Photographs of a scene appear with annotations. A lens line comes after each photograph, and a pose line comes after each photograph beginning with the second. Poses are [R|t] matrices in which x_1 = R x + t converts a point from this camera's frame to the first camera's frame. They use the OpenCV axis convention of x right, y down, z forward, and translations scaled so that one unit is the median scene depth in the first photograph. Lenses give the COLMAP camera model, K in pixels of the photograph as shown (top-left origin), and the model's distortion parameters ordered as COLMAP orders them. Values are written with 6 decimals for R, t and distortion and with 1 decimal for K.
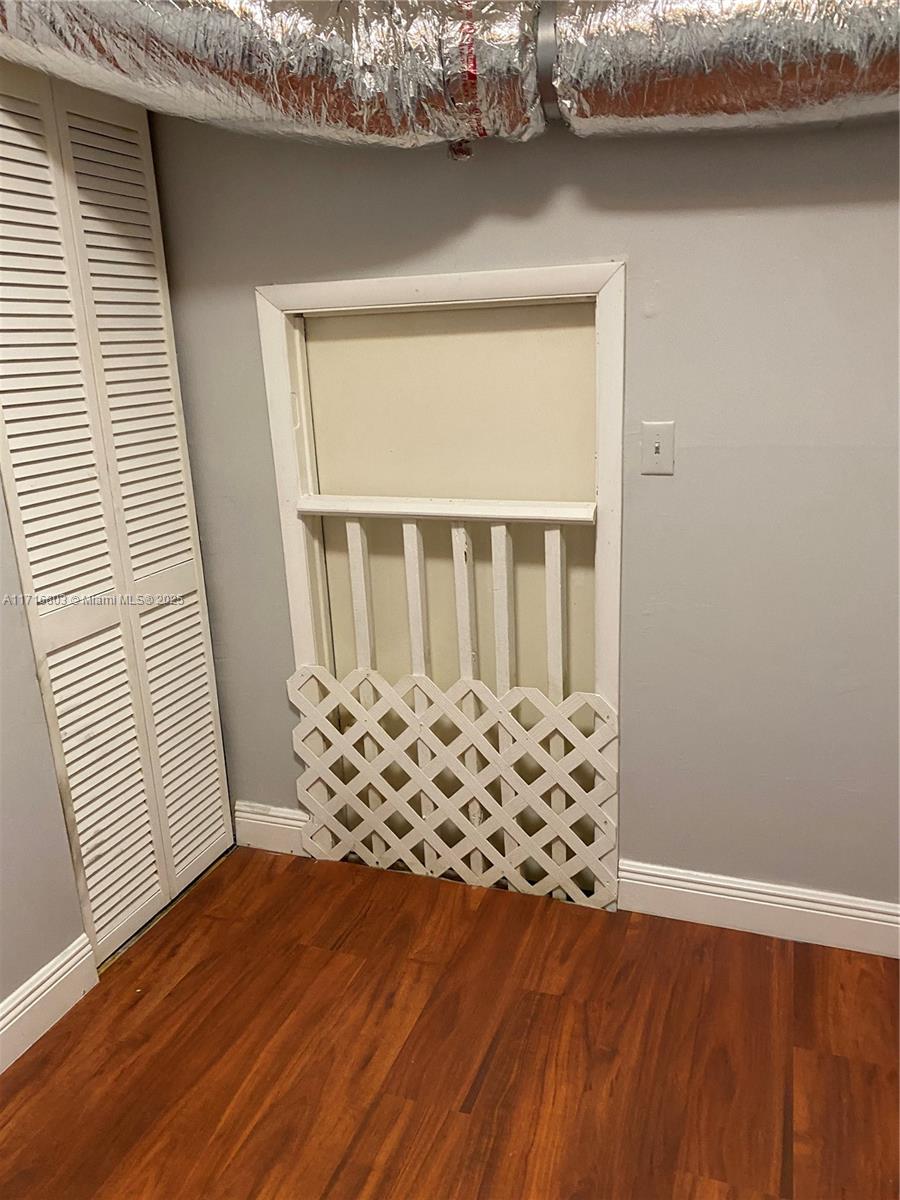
lens RADIAL K [[931.8, 0, 476.6], [0, 931.8, 601.1], [0, 0, 1]] dist [0.012512, -0.004779]
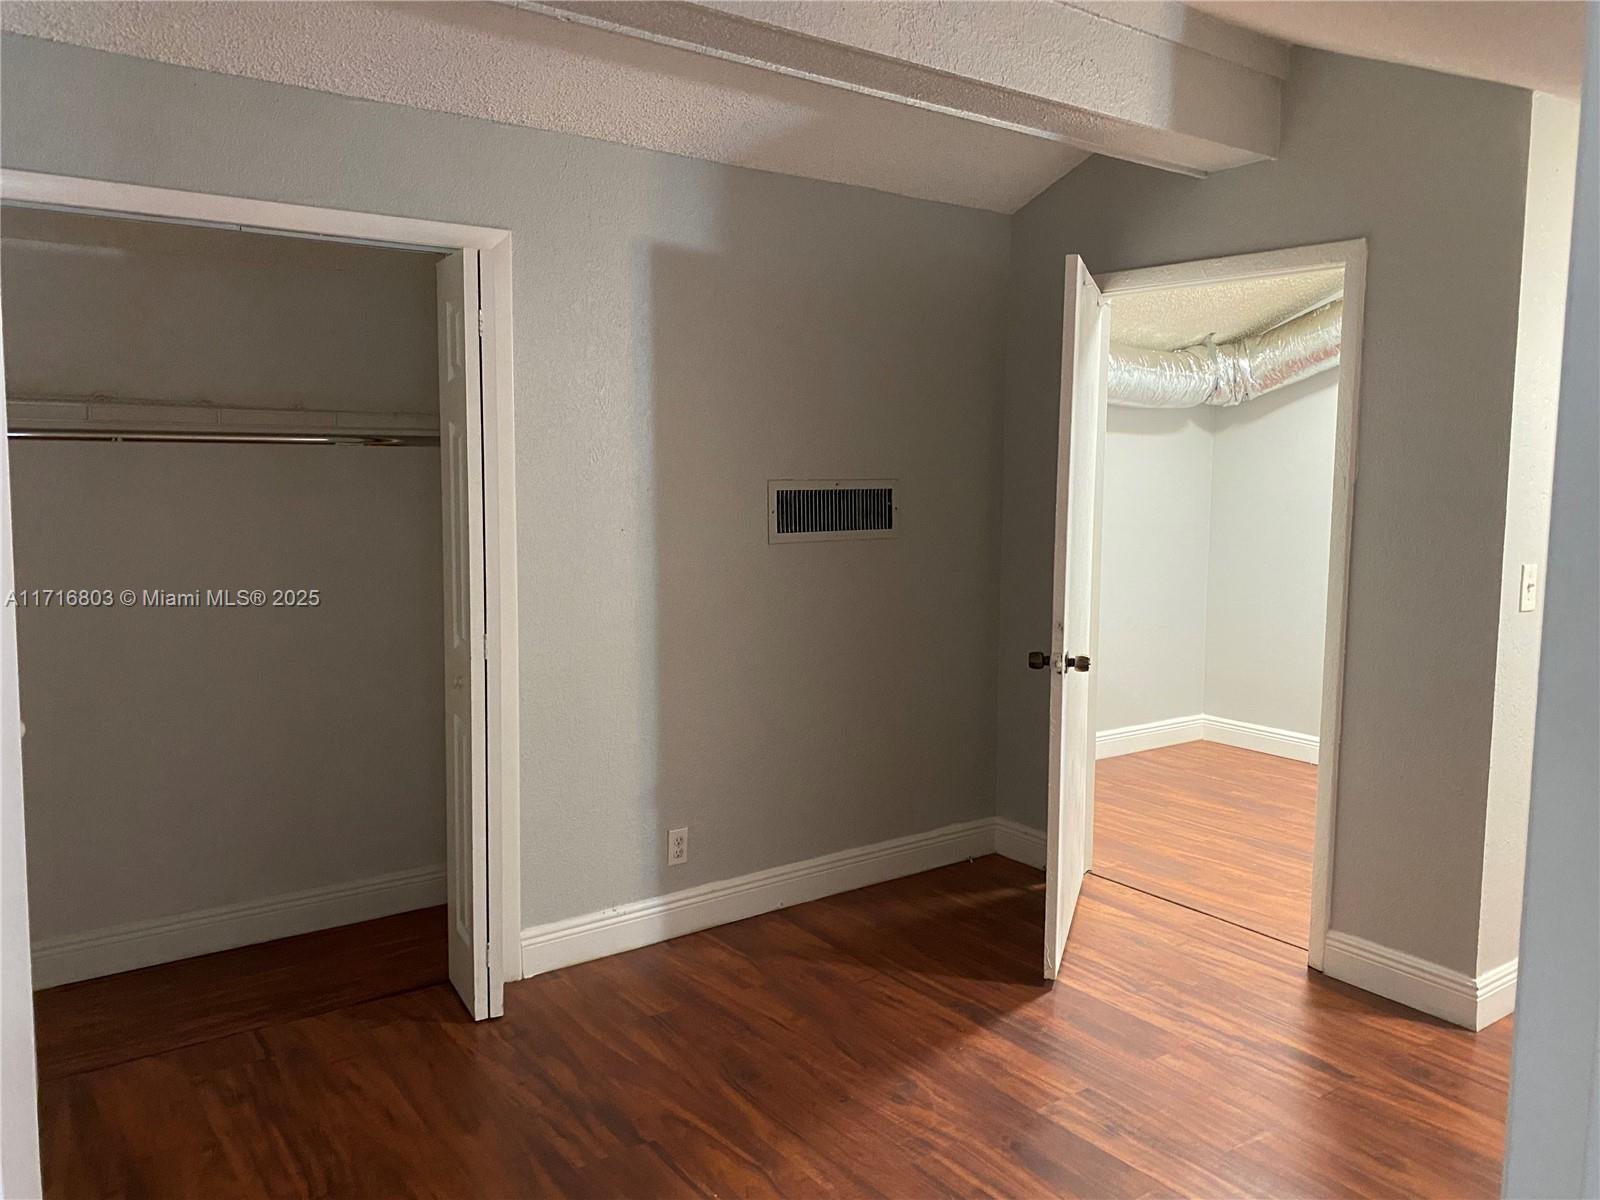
lens RADIAL K [[1229.6, 0, 834.0], [0, 1229.6, 564.5], [0, 0, 1]] dist [0.009254, 0.002912]
pose [[0.535889, -0.030730, 0.843729, -2.816695], [0.200550, 0.975368, -0.091854, 0.081792], [-0.820123, 0.218433, 0.528852, -0.042716]]
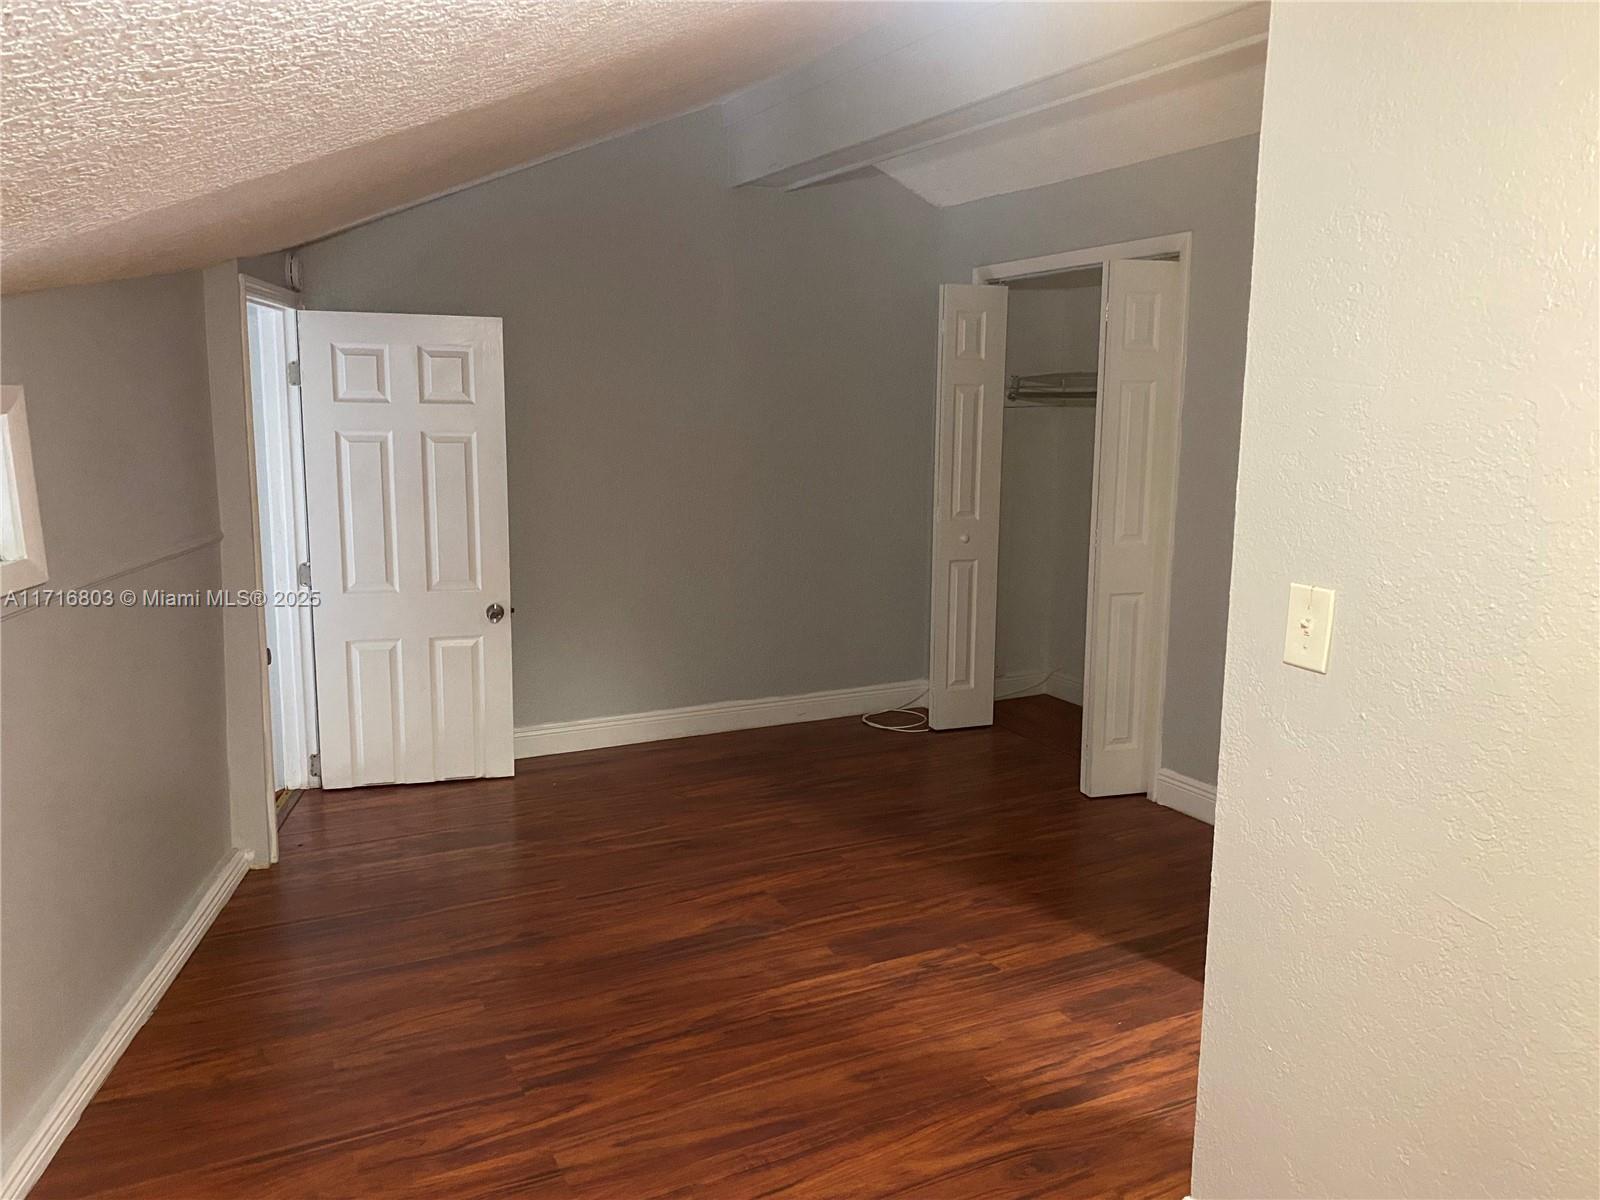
lens RADIAL K [[1242.4, 0, 800.0], [0, 1242.4, 600.0], [0, 0, 1]] dist [0.012512, -0.004779]
pose [[0.729847, 0.152927, -0.666285, -0.428580], [-0.222626, 0.974696, -0.020150, 0.242339], [0.646344, 0.163039, 0.745425, -0.926238]]
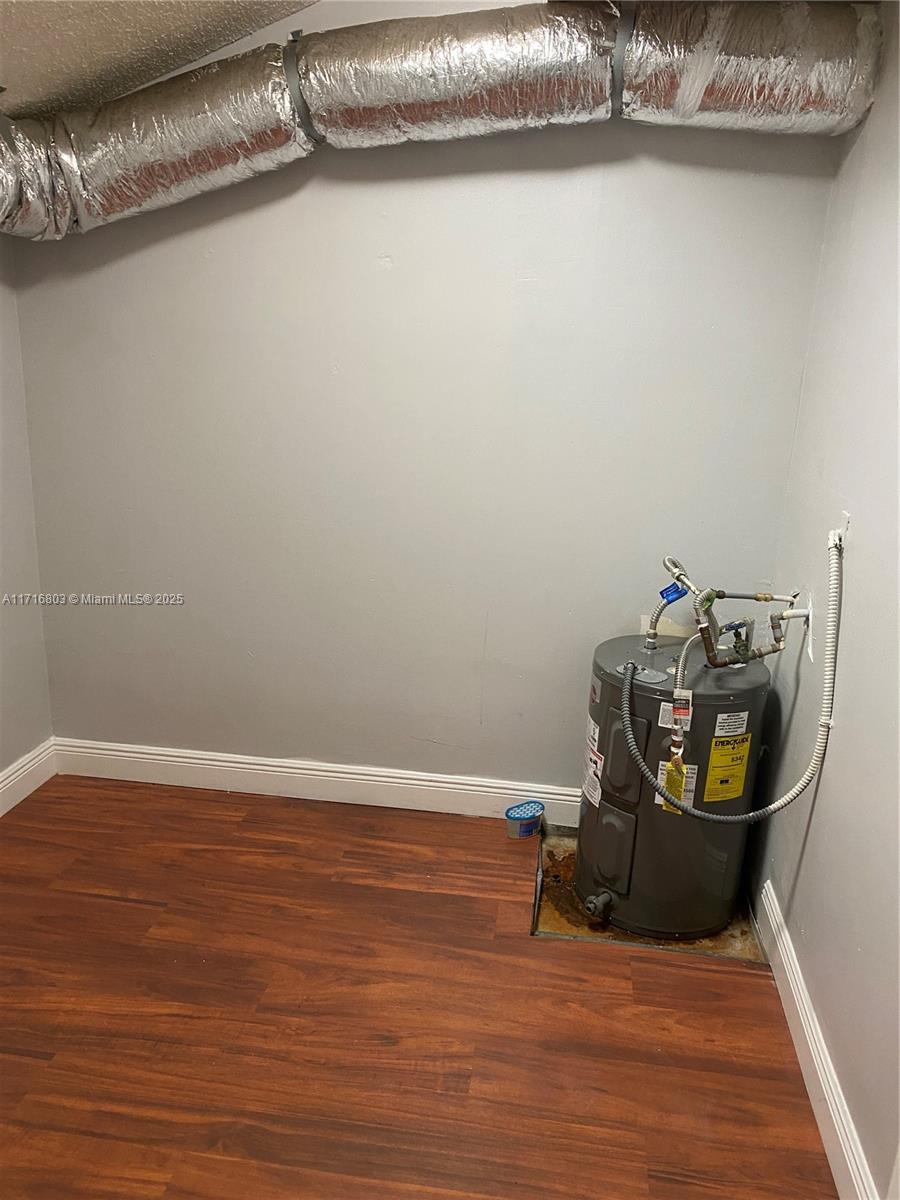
lens RADIAL K [[931.8, 0, 476.6], [0, 931.8, 601.1], [0, 0, 1]] dist [0.012512, -0.004779]
pose [[-0.225153, -0.238349, 0.944720, -1.033693], [0.225187, 0.930634, 0.288464, -0.180537], [-0.947943, 0.277688, -0.155862, 0.506774]]
